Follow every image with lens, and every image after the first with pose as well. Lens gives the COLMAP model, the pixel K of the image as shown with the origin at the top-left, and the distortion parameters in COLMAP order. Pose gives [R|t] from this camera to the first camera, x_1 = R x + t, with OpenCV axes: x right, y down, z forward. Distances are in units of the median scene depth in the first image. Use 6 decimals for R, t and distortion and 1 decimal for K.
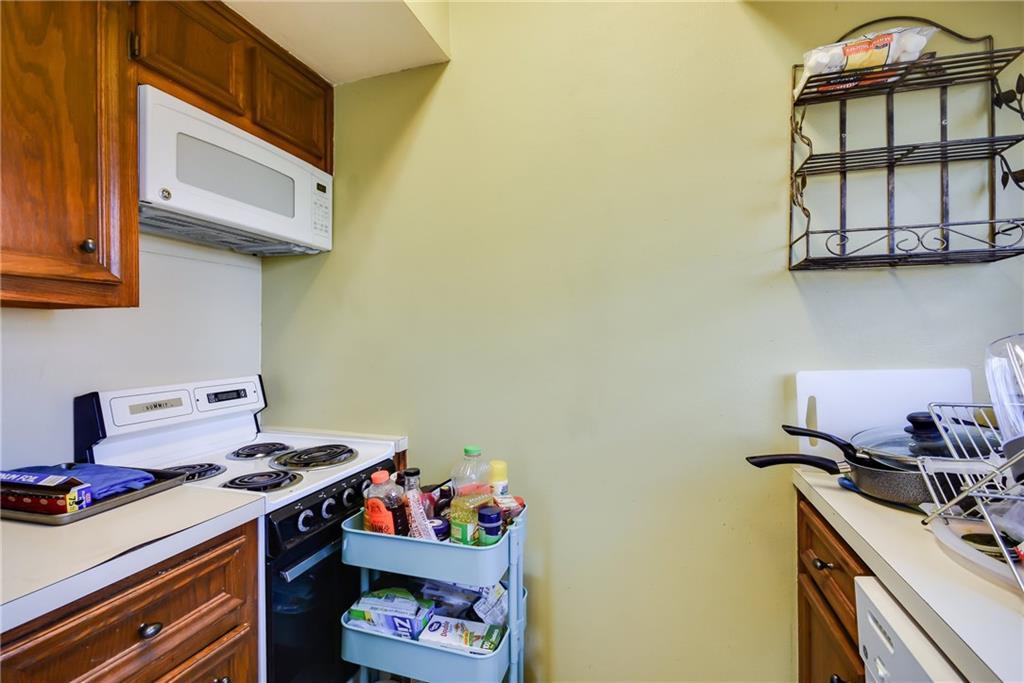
lens RADIAL K [[464.4, 0, 494.6], [0, 464.4, 346.2], [0, 0, 1]] dist [-0.000306, -0.000350]
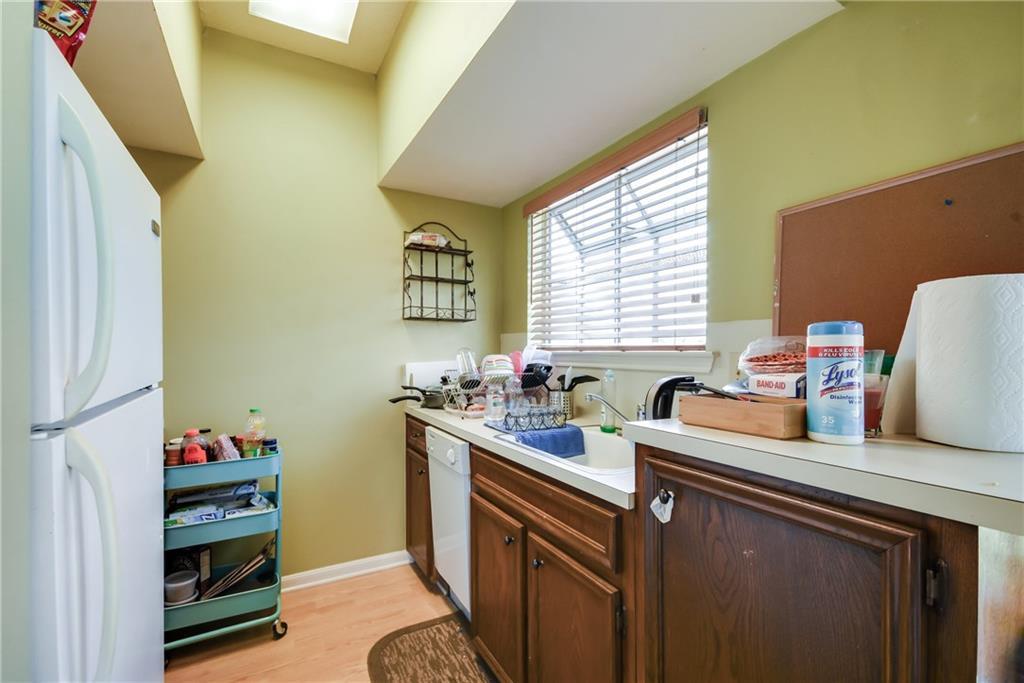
lens RADIAL K [[448.3, 0, 496.1], [0, 448.3, 351.5], [0, 0, 1]] dist [0.023272, 0.000042]
pose [[0.684656, 0.006410, 0.728839, -0.743692], [0.000267, 0.999959, -0.009046, 0.015111], [-0.728867, 0.006388, 0.684626, -0.954268]]
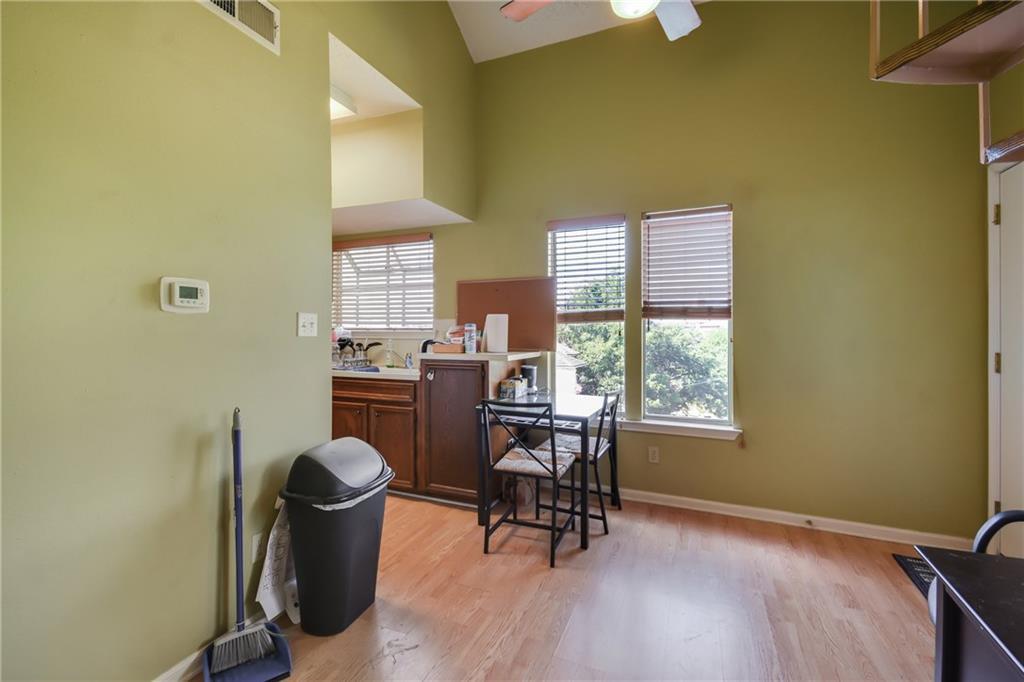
lens RADIAL K [[447.0, 0, 502.1], [0, 447.0, 329.1], [0, 0, 1]] dist [0.016387, -0.009419]
pose [[0.080075, 0.006626, 0.996767, -2.815277], [0.004294, 0.999966, -0.006992, 0.018282], [-0.996780, 0.004841, 0.080044, -1.305764]]
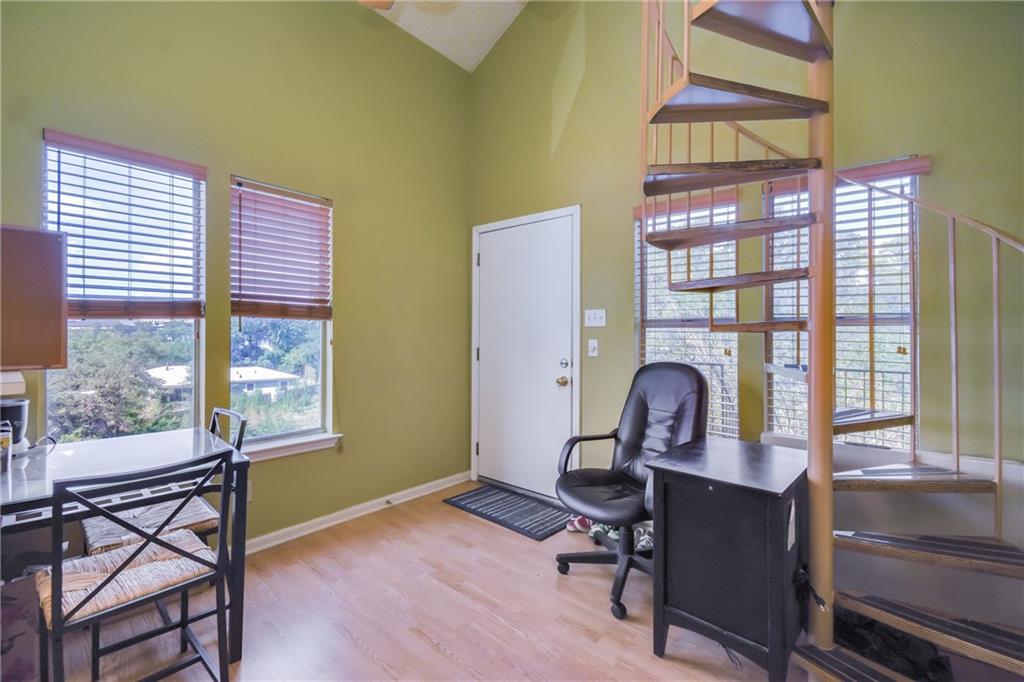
lens RADIAL K [[447.0, 0, 502.1], [0, 447.0, 329.1], [0, 0, 1]] dist [0.016387, -0.009419]
pose [[-0.933413, 0.001803, 0.358799, -1.842443], [-0.000973, 0.999971, -0.007556, 0.012844], [-0.358802, -0.007402, -0.933384, -0.393937]]
